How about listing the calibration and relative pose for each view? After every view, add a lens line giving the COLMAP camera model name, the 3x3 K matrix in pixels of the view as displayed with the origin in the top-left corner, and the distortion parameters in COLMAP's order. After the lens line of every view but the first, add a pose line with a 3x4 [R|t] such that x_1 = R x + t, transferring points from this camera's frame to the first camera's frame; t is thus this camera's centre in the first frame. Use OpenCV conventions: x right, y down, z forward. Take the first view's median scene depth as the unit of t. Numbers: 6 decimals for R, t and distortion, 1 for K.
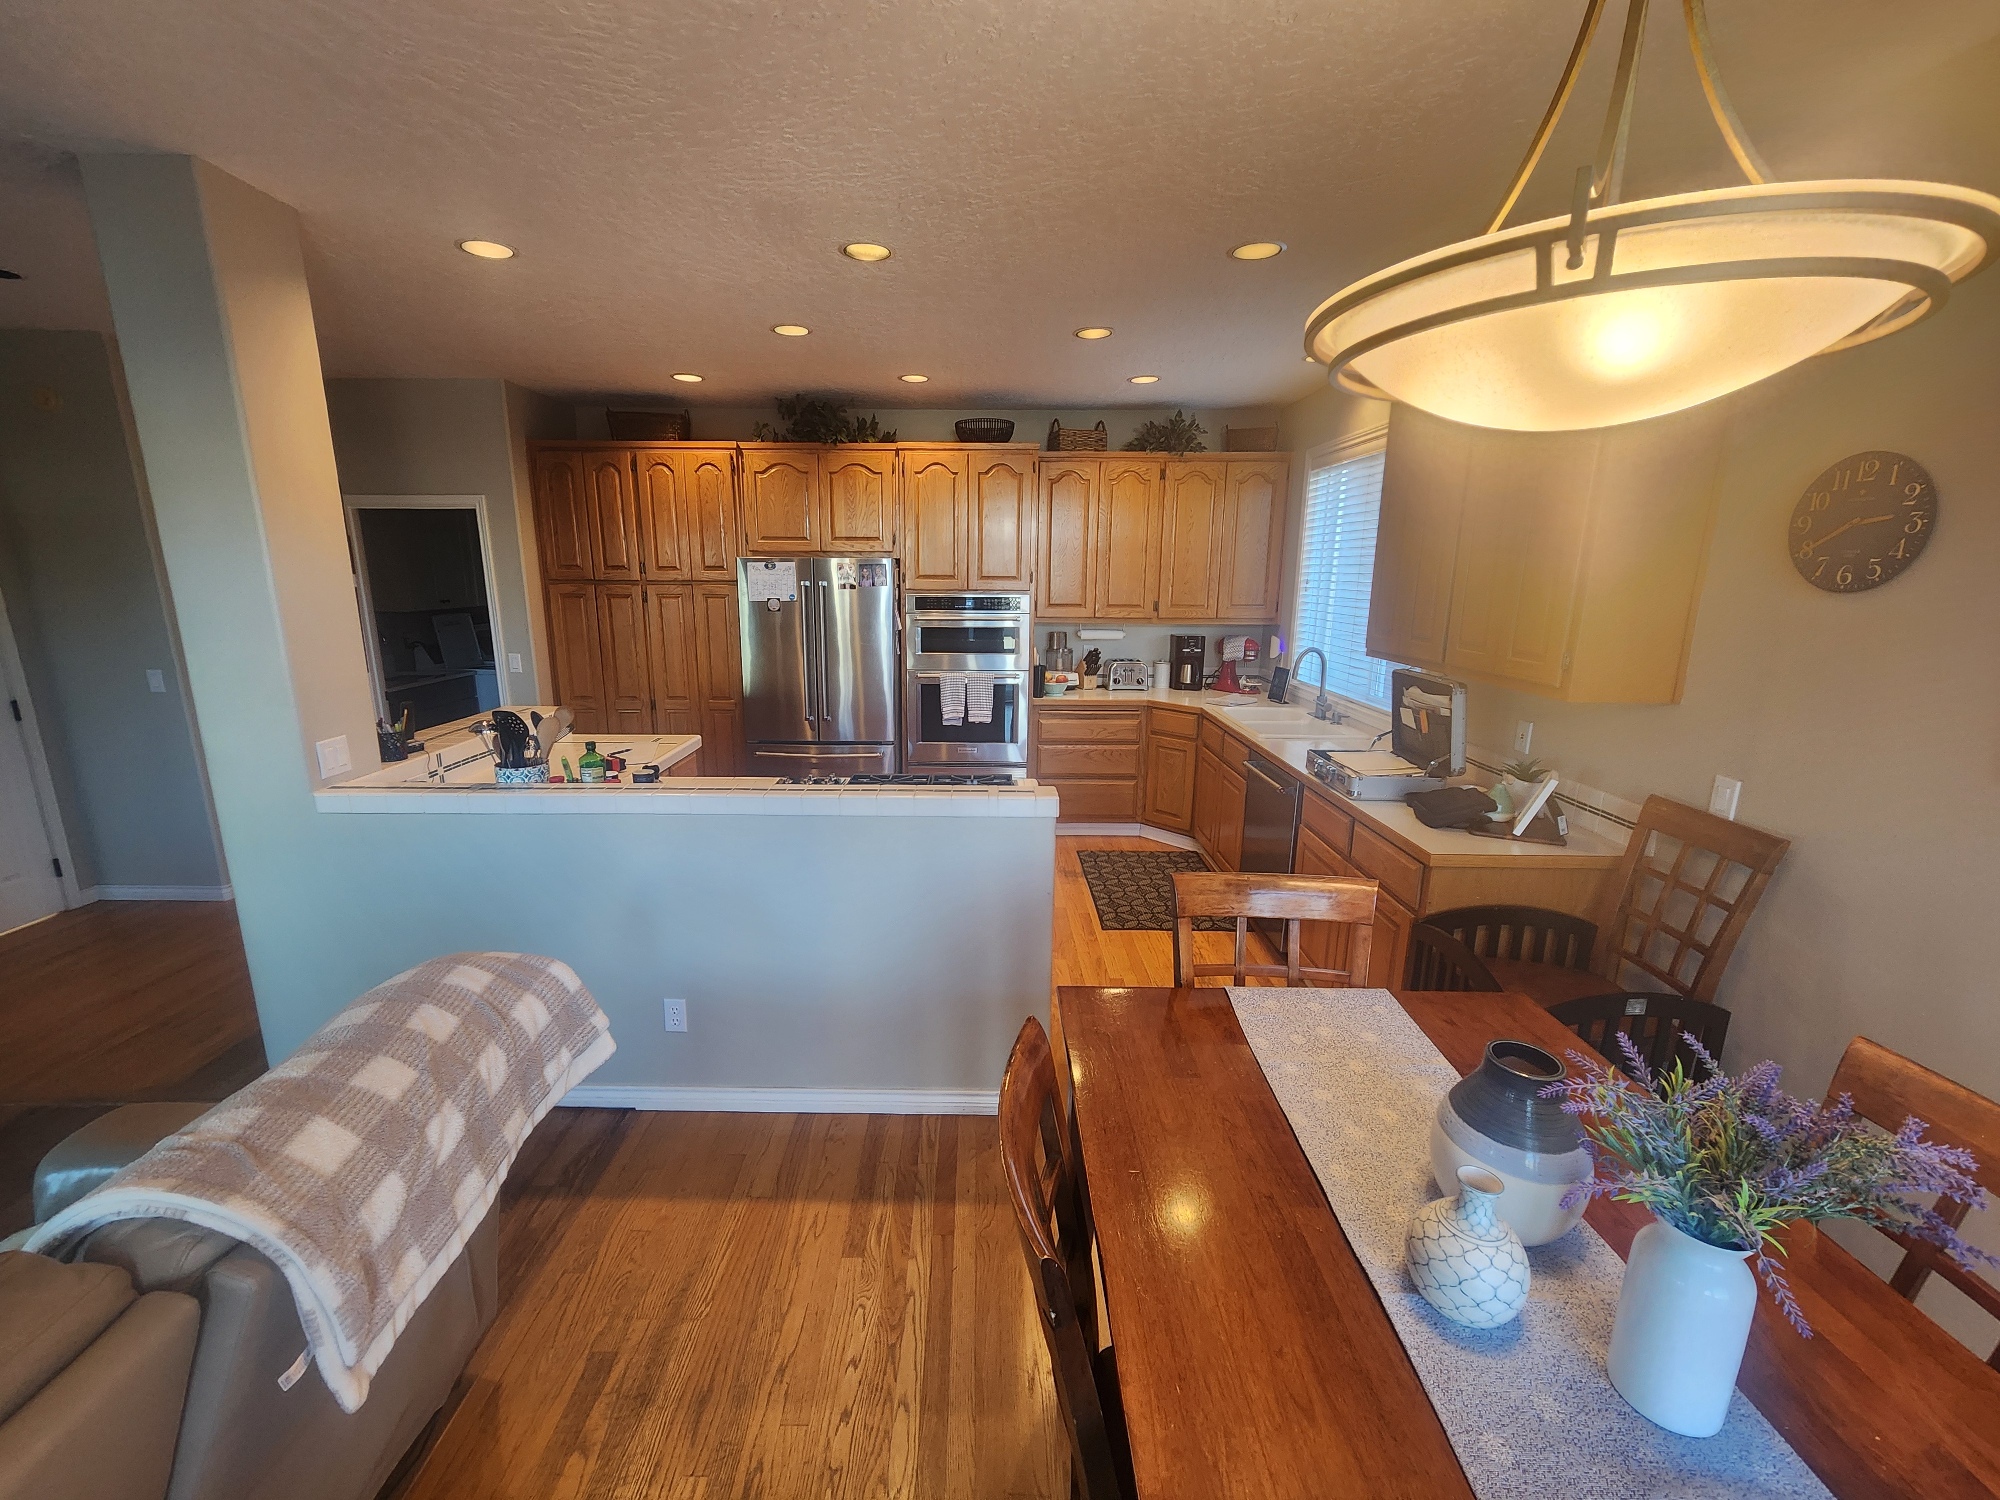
lens RADIAL K [[822.4, 0, 974.0], [0, 822.4, 751.7], [0, 0, 1]] dist [-0.001025, 0.000584]
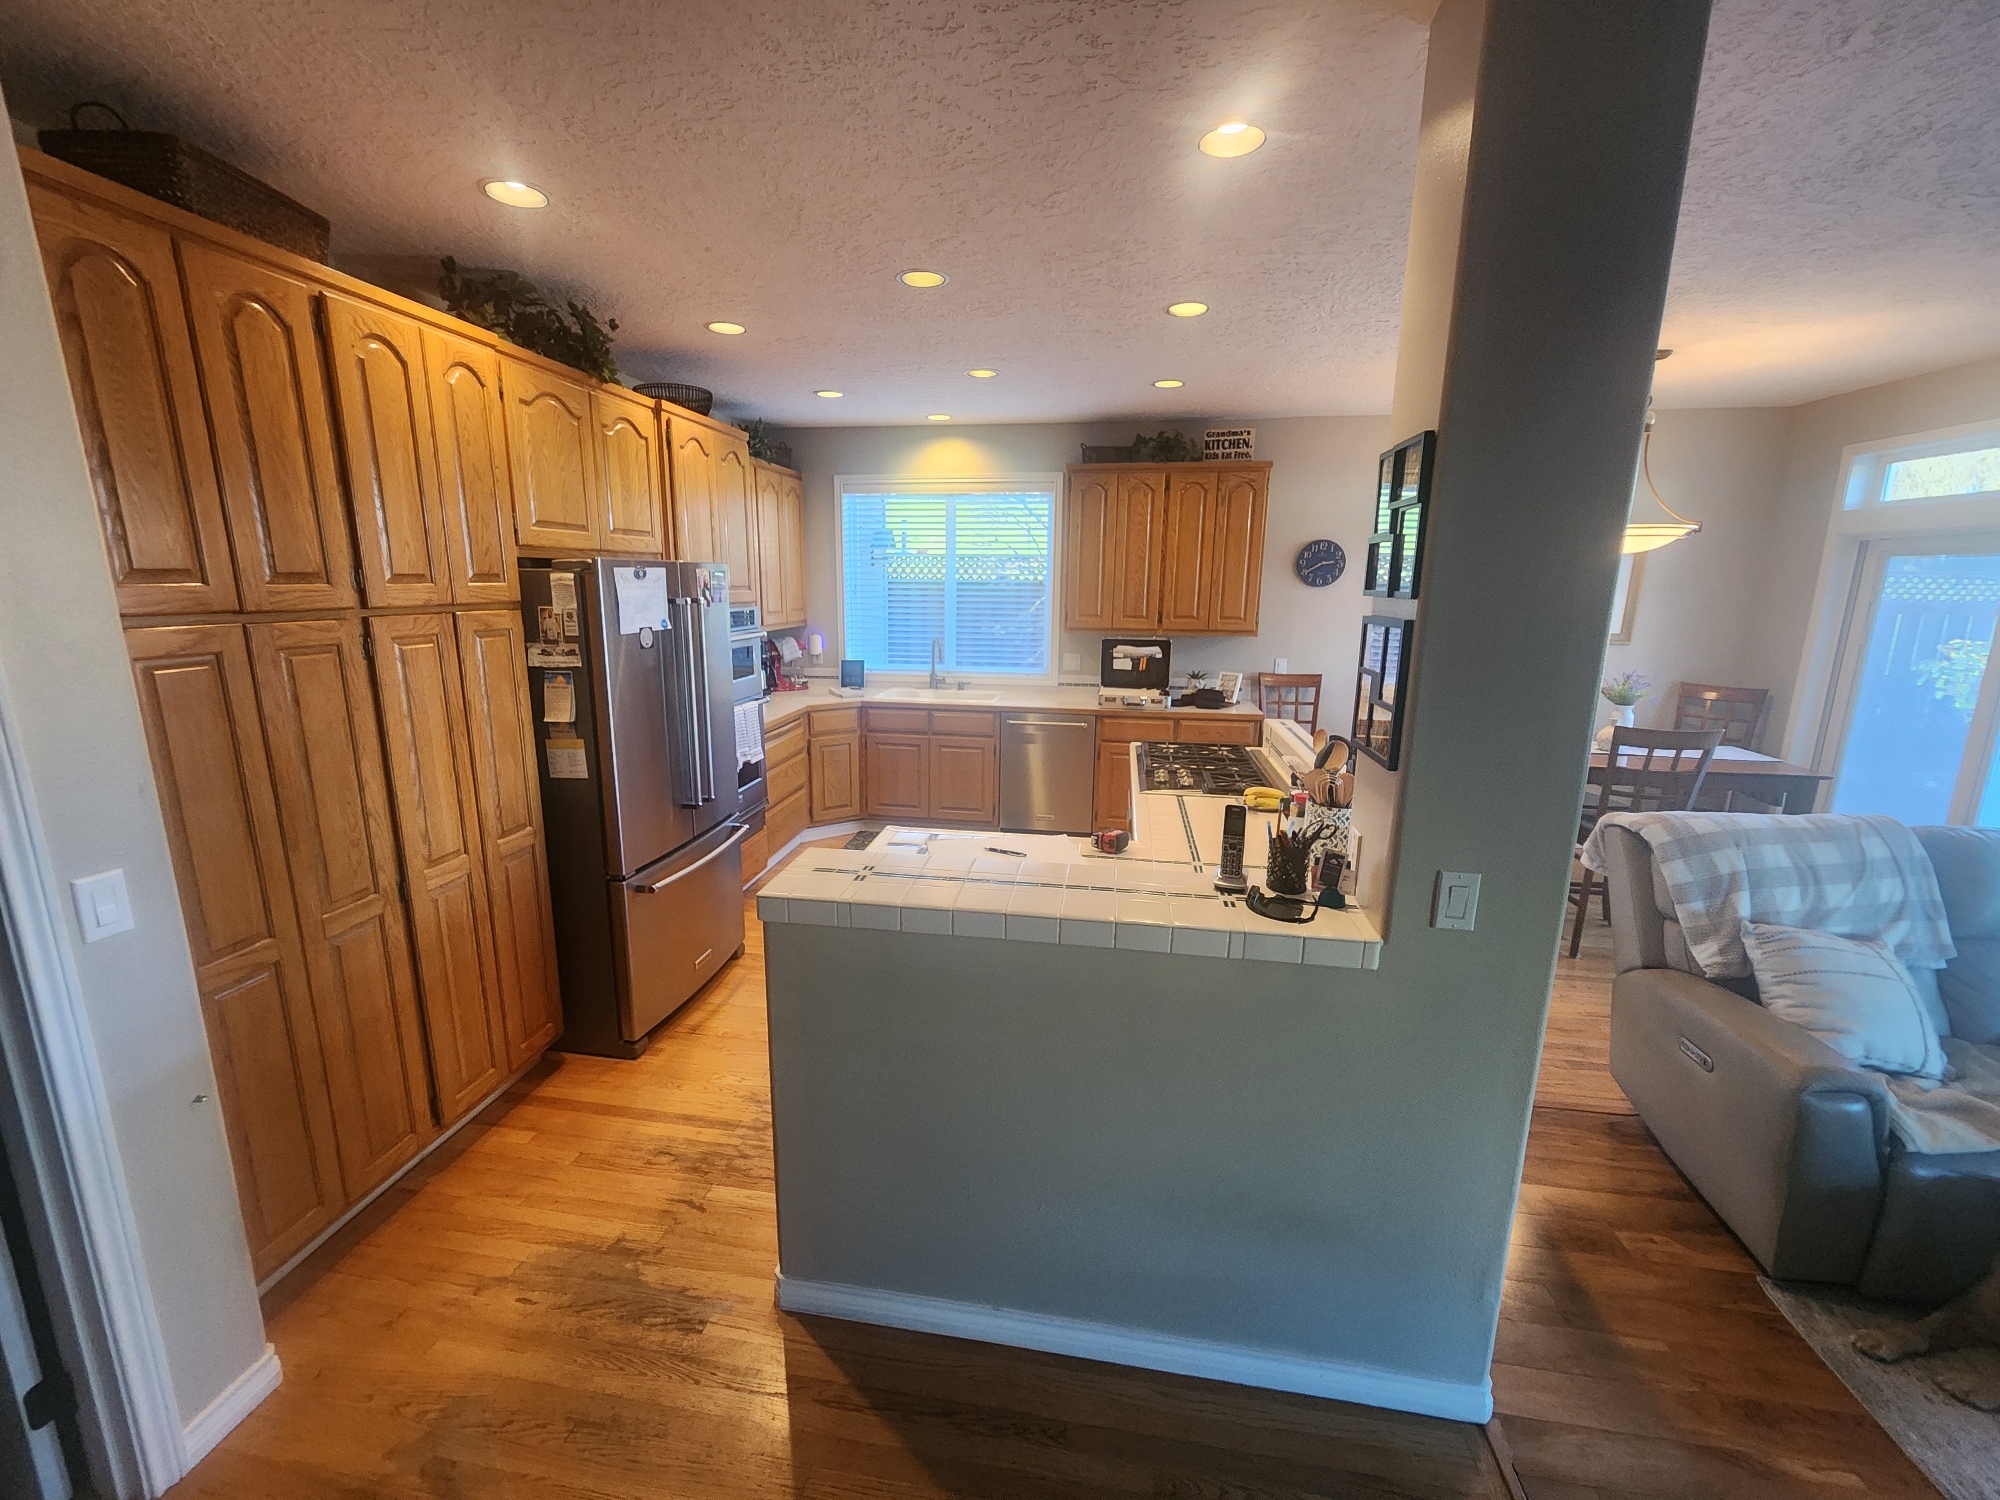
lens RADIAL K [[822.4, 0, 974.0], [0, 822.4, 751.7], [0, 0, 1]] dist [-0.001025, 0.000584]
pose [[0.162646, -0.208995, 0.964296, -0.762145], [0.209370, 0.962364, 0.173262, -0.143632], [-0.964215, 0.173714, 0.200282, 0.622745]]
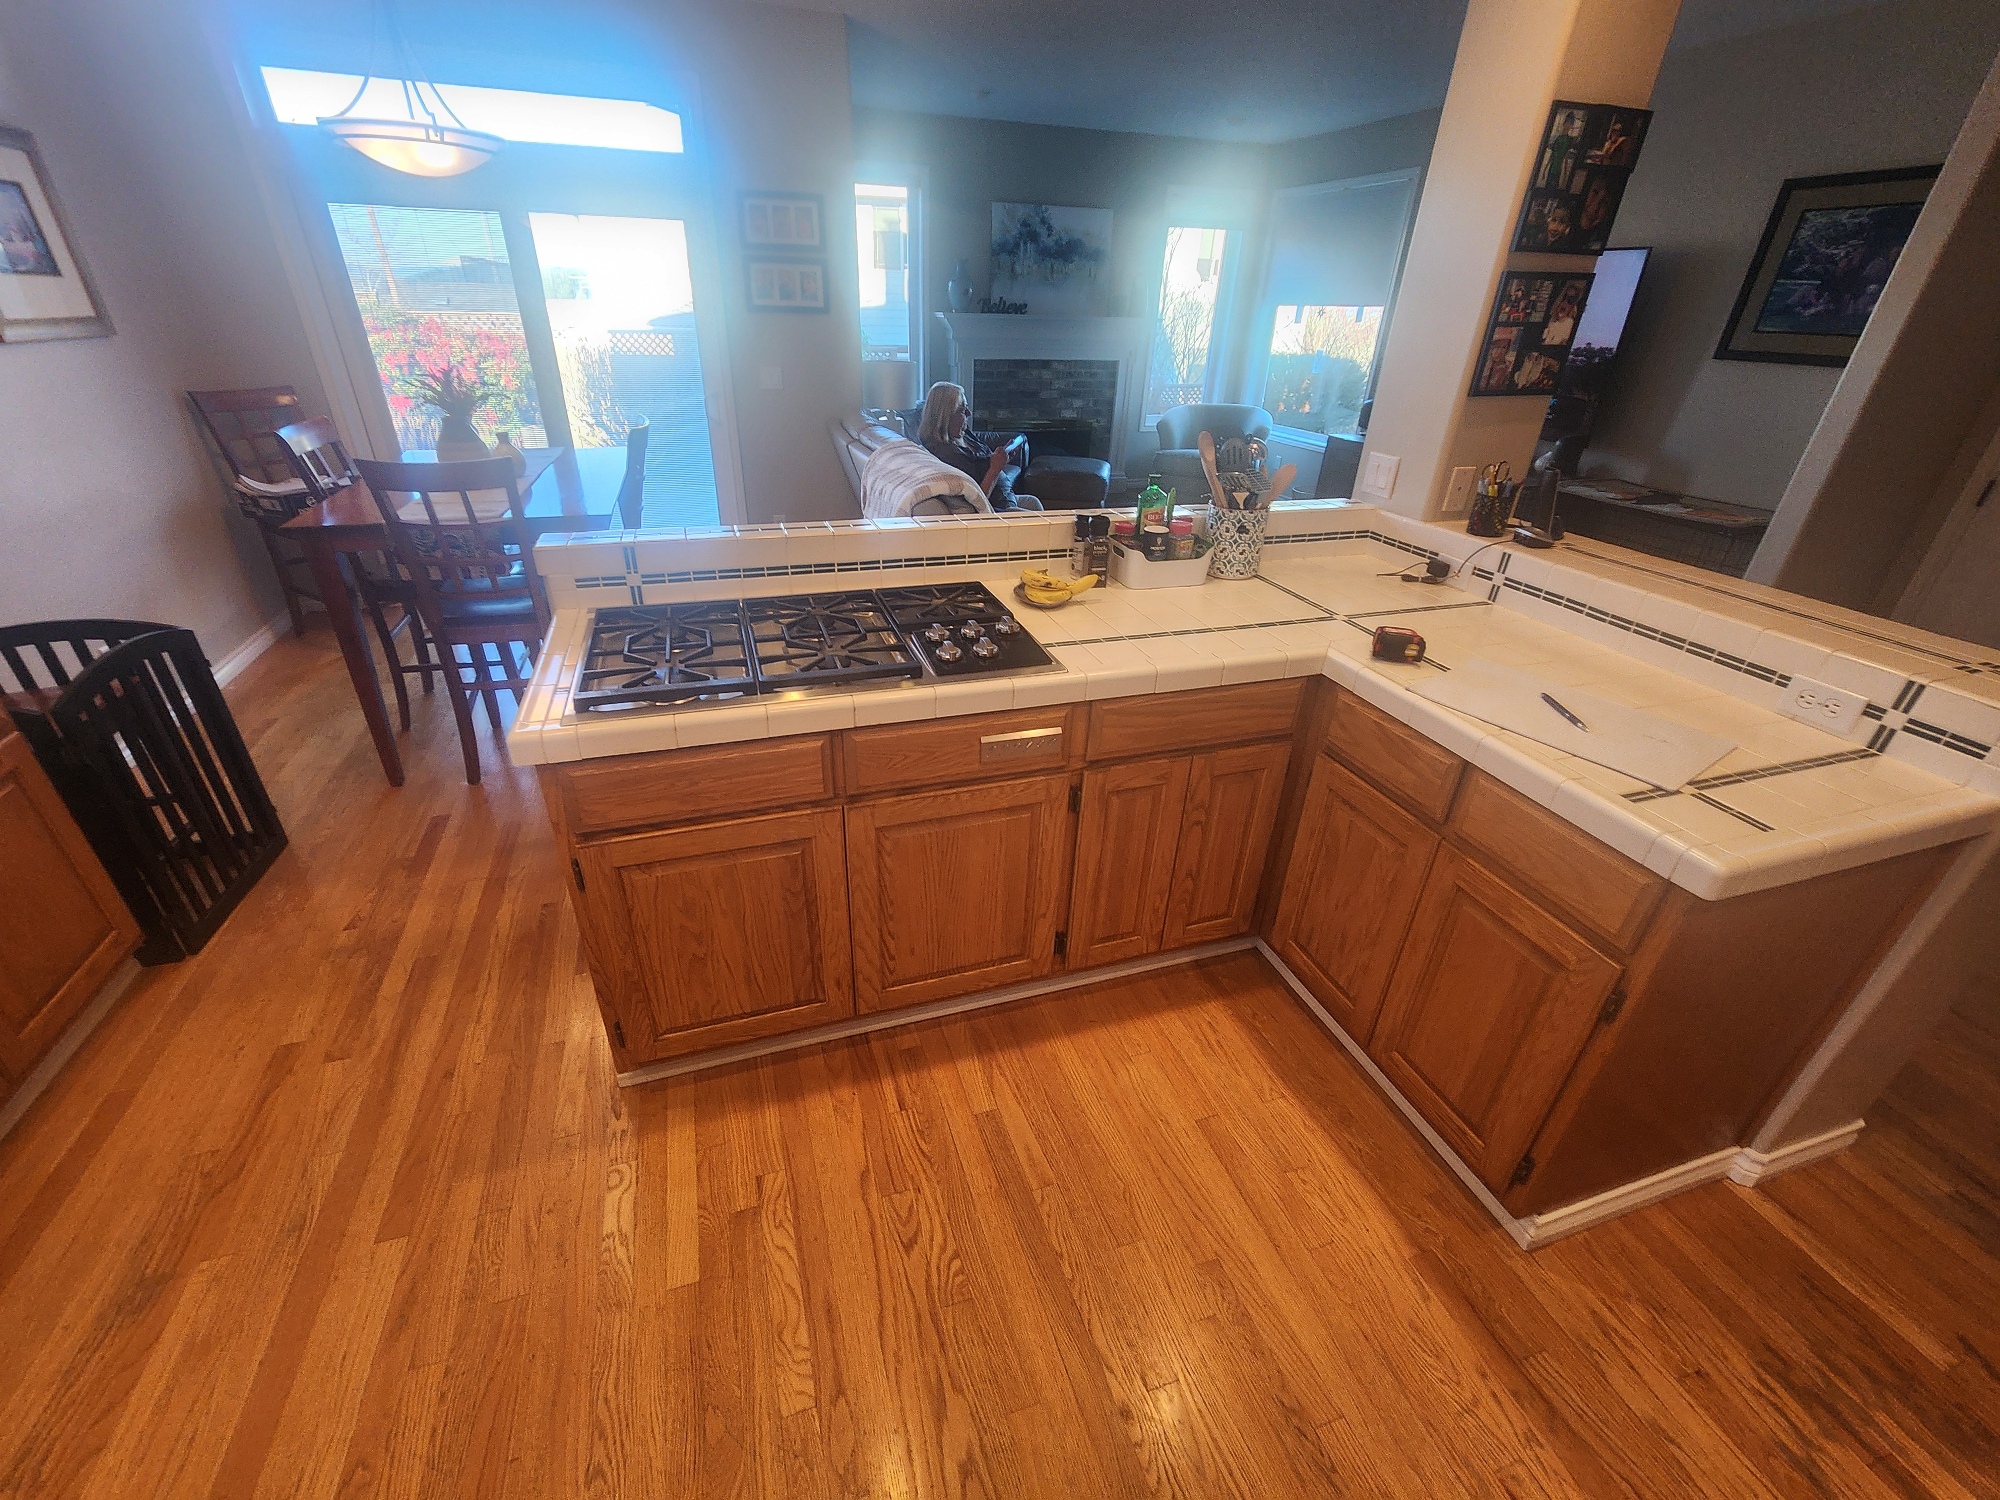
lens RADIAL K [[822.4, 0, 974.0], [0, 822.4, 751.7], [0, 0, 1]] dist [-0.001025, 0.000584]
pose [[-0.949204, 0.124812, -0.288850, -0.016252], [-0.099680, 0.751420, 0.652251, -0.160917], [0.298456, 0.647912, -0.700810, 0.866557]]
